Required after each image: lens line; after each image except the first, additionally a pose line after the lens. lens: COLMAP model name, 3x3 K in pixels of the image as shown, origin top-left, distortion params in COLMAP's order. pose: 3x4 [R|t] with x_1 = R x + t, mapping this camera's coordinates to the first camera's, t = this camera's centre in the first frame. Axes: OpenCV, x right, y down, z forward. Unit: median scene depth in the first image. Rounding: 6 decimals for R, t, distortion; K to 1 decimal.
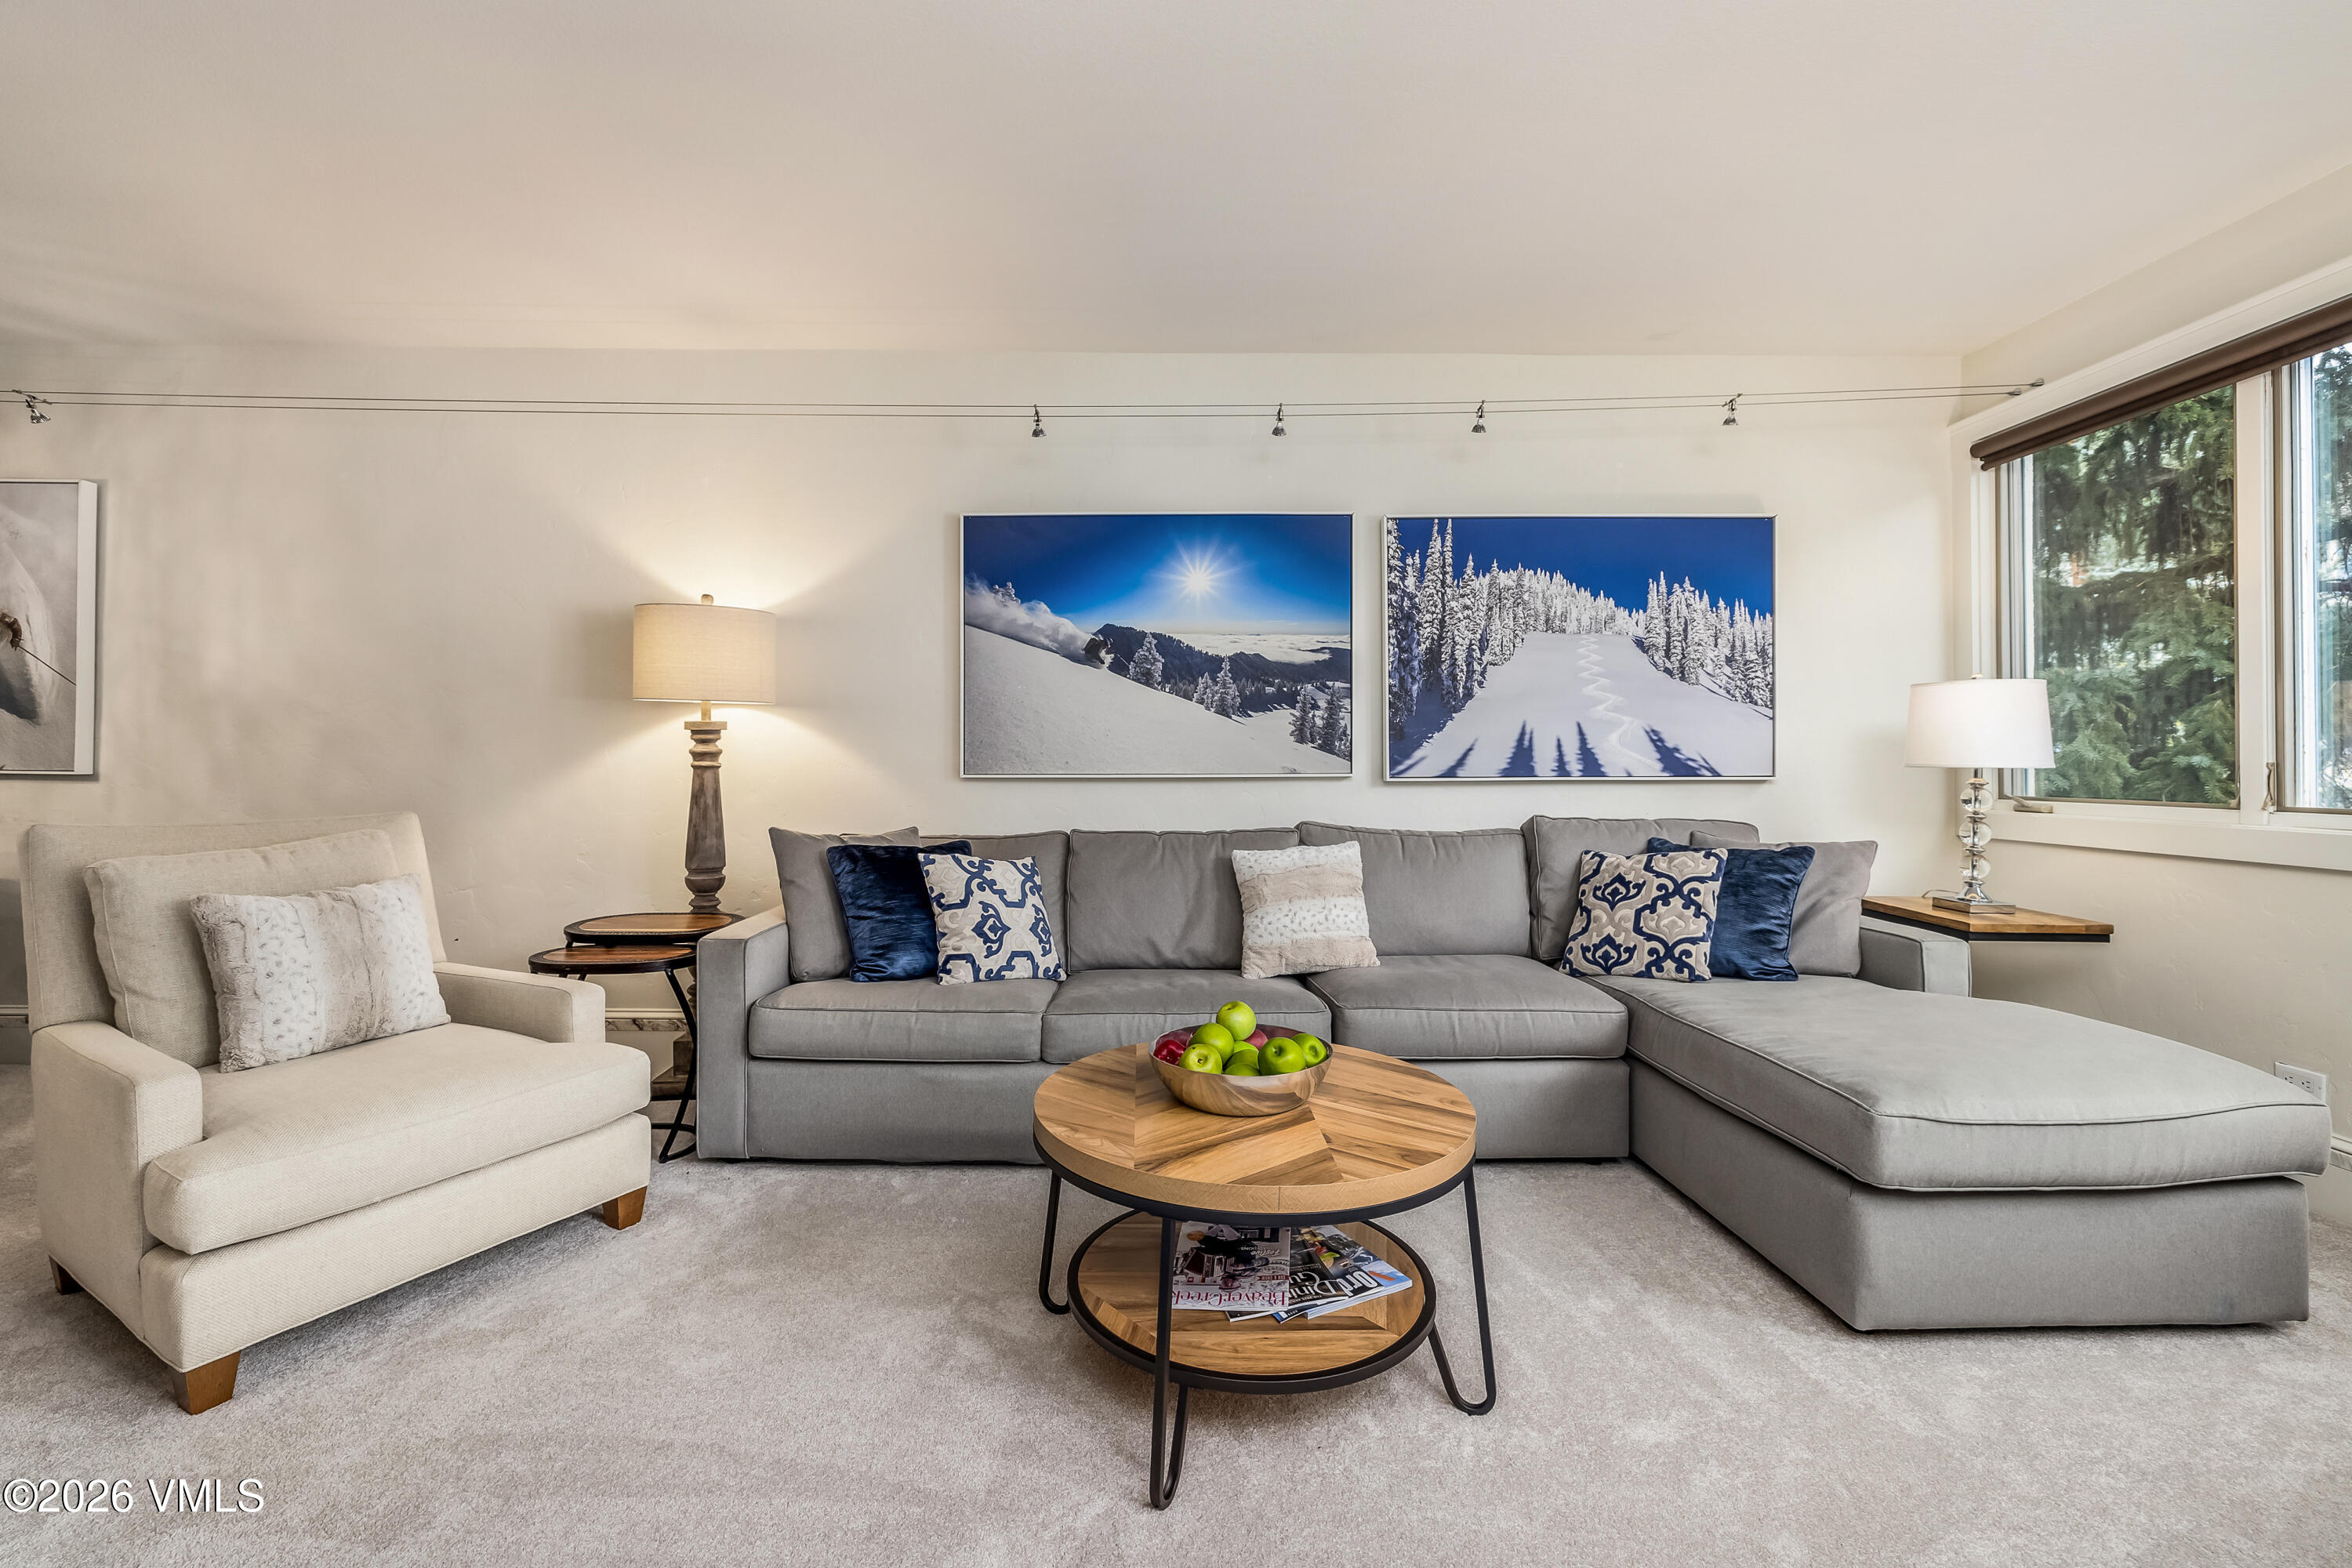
lens RADIAL K [[1016.9, 0, 1165.0], [0, 1016.9, 757.8], [0, 0, 1]] dist [0.000512, 0.000152]
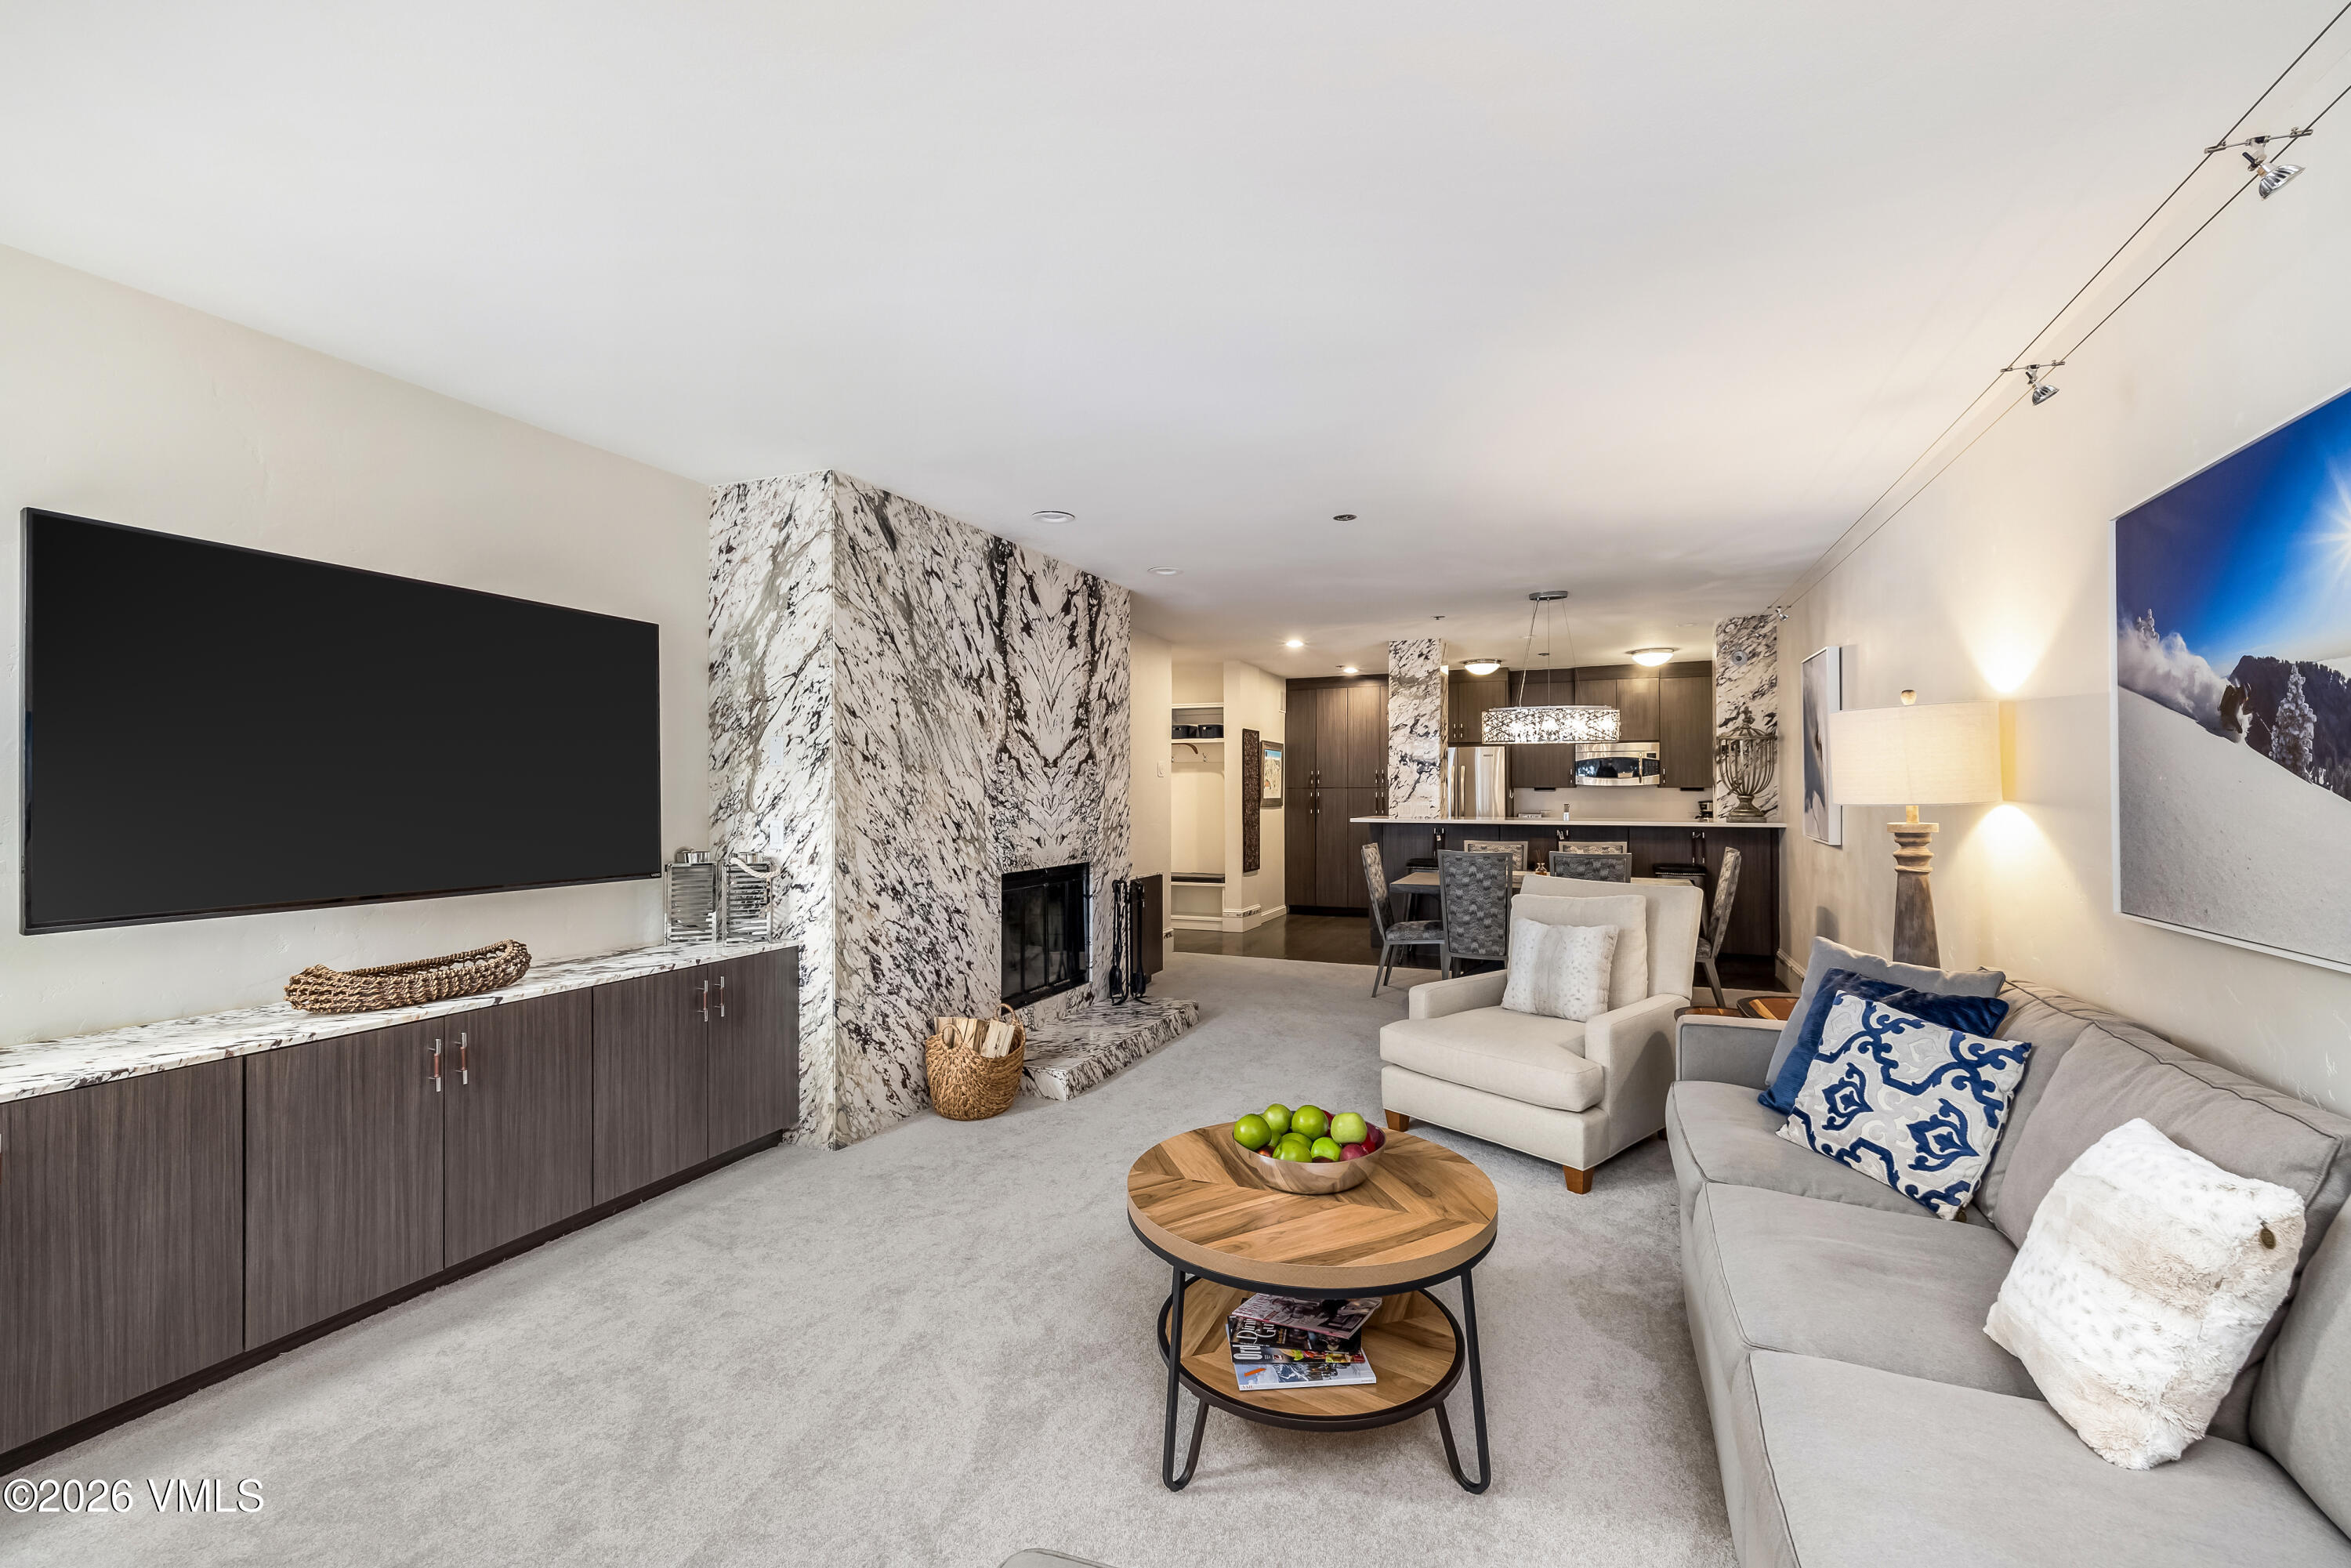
lens RADIAL K [[990.7, 0, 1169.5], [0, 990.7, 784.0], [0, 0, 1]] dist [0.000006, -0.000017]
pose [[-0.413043, -0.005807, -0.910693, 0.706176], [0.004874, 0.999951, -0.008587, -0.070467], [0.910699, -0.007985, -0.412994, 0.778655]]
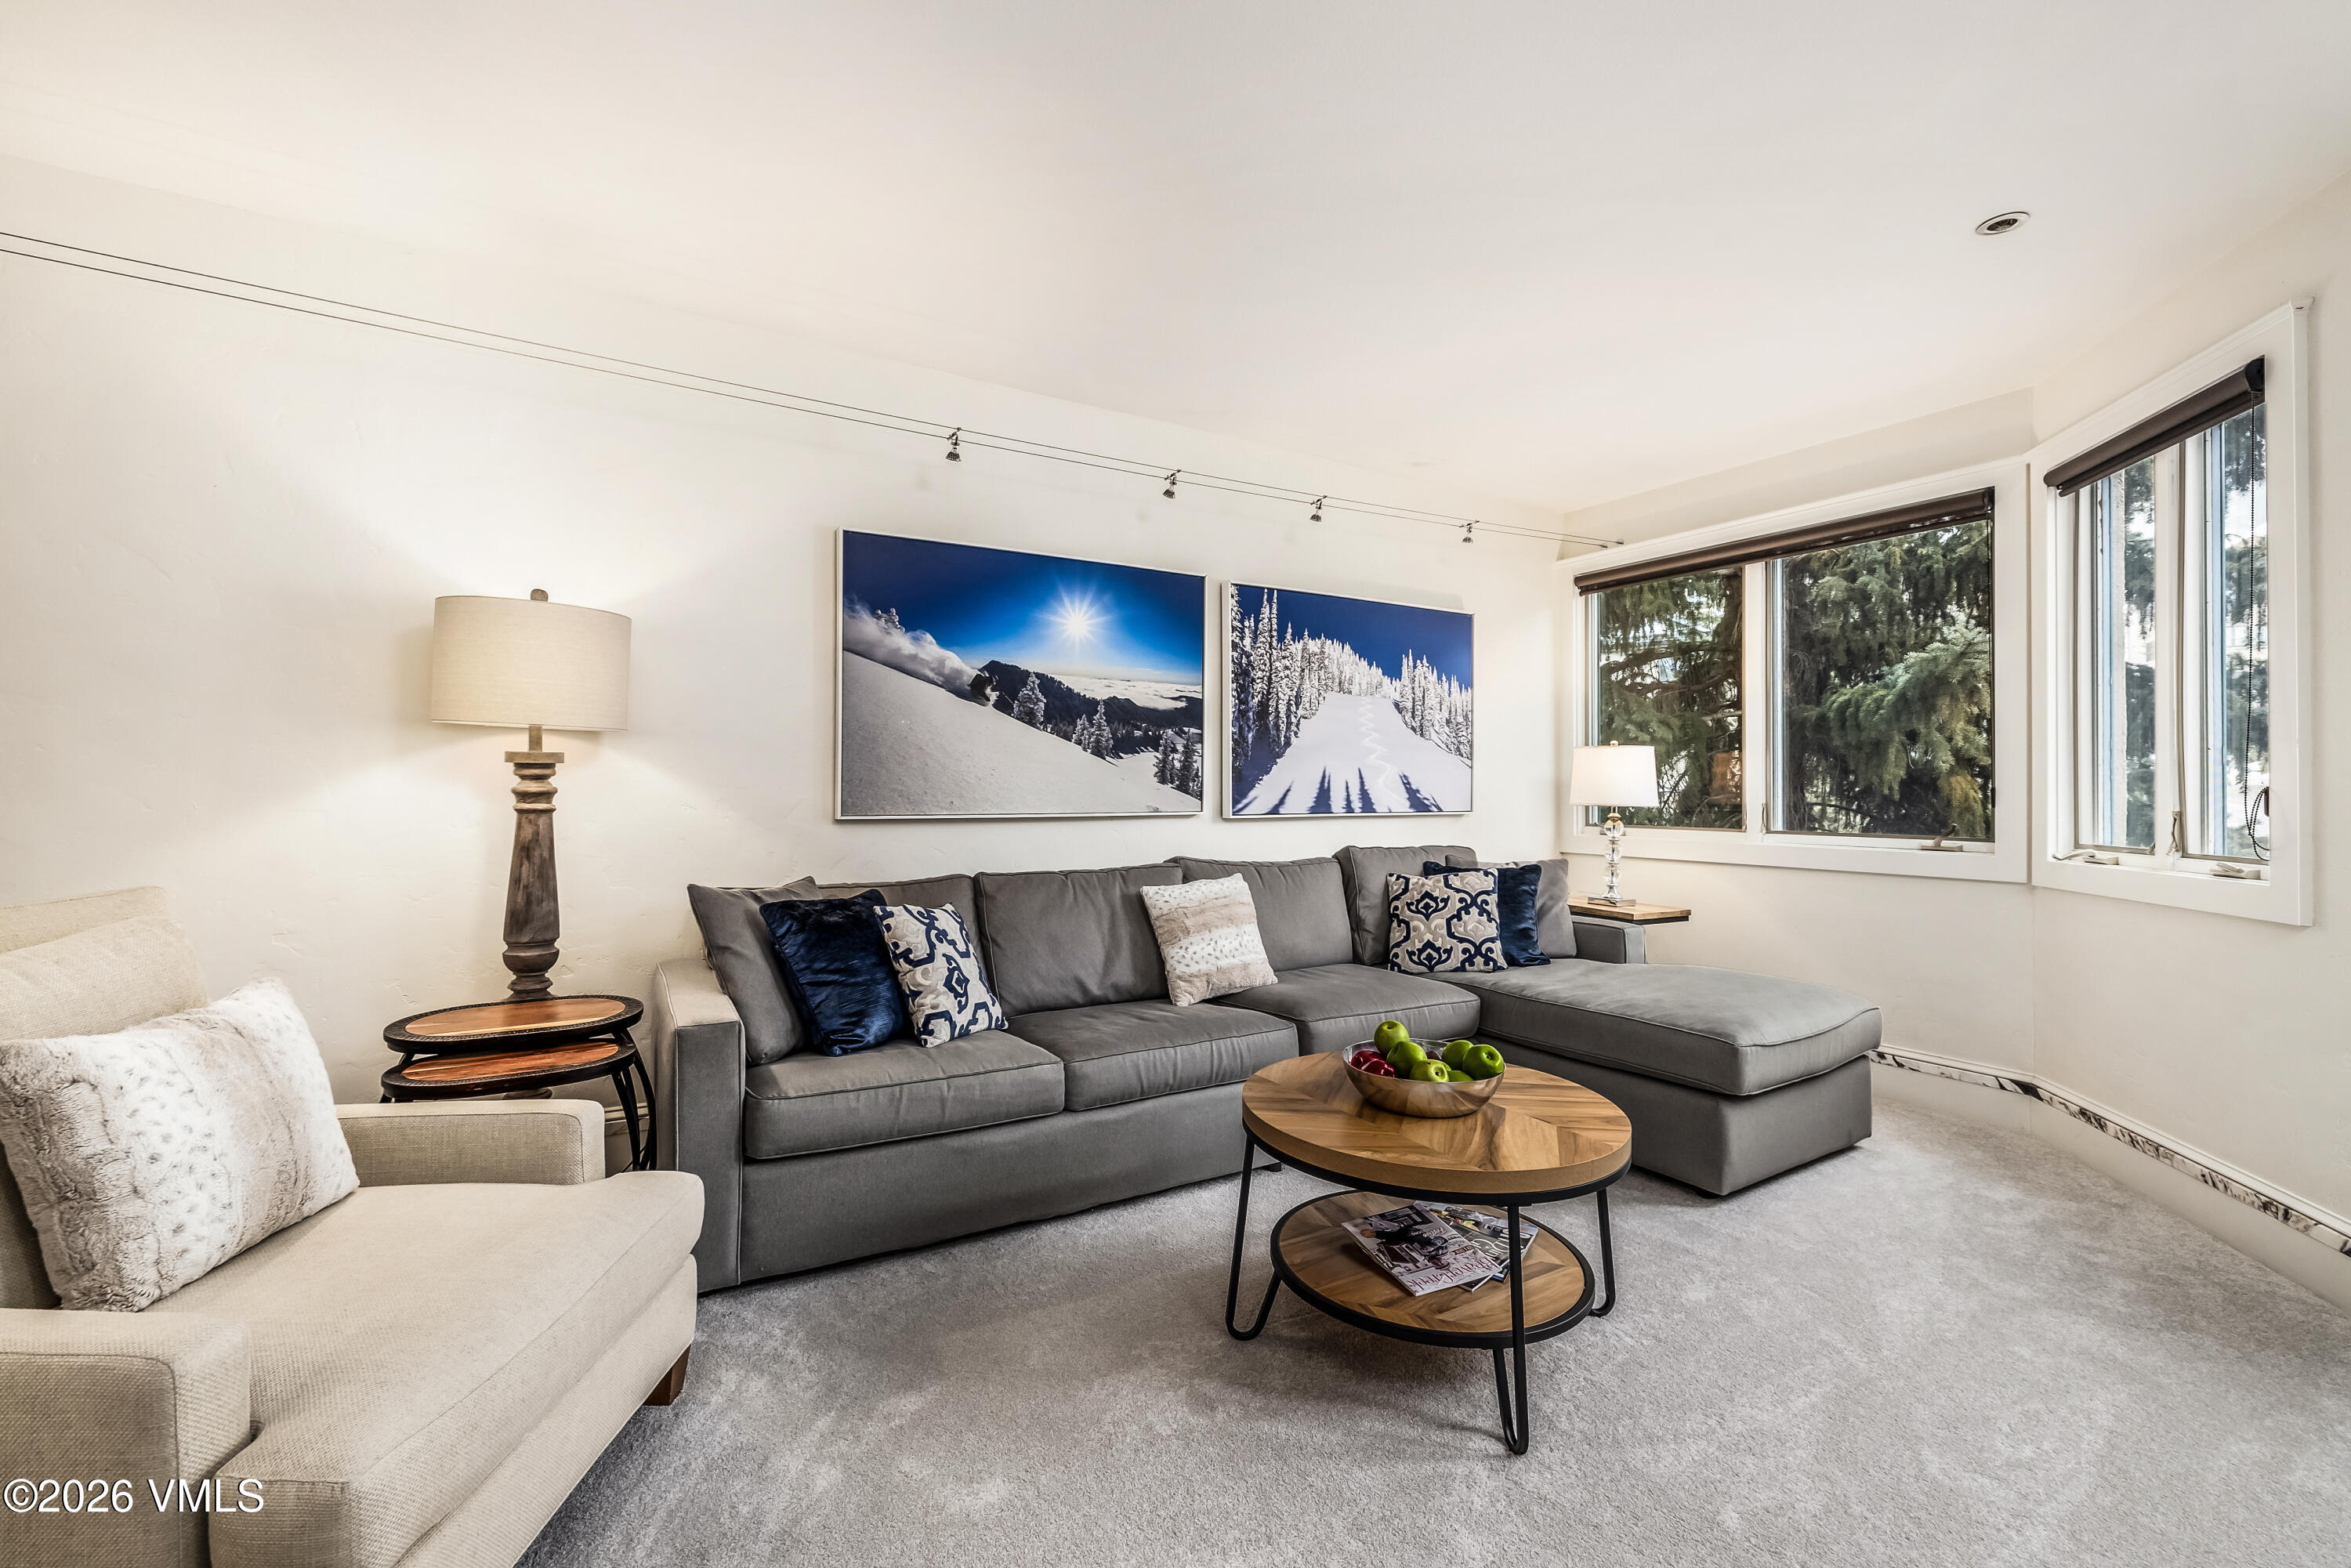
lens RADIAL K [[990.7, 0, 1169.5], [0, 990.7, 784.0], [0, 0, 1]] dist [0.000006, -0.000017]
pose [[0.861858, 0.006720, 0.507105, -0.433517], [-0.006865, 0.999975, -0.001584, -0.013850], [-0.507103, -0.002116, 0.861883, 0.102990]]
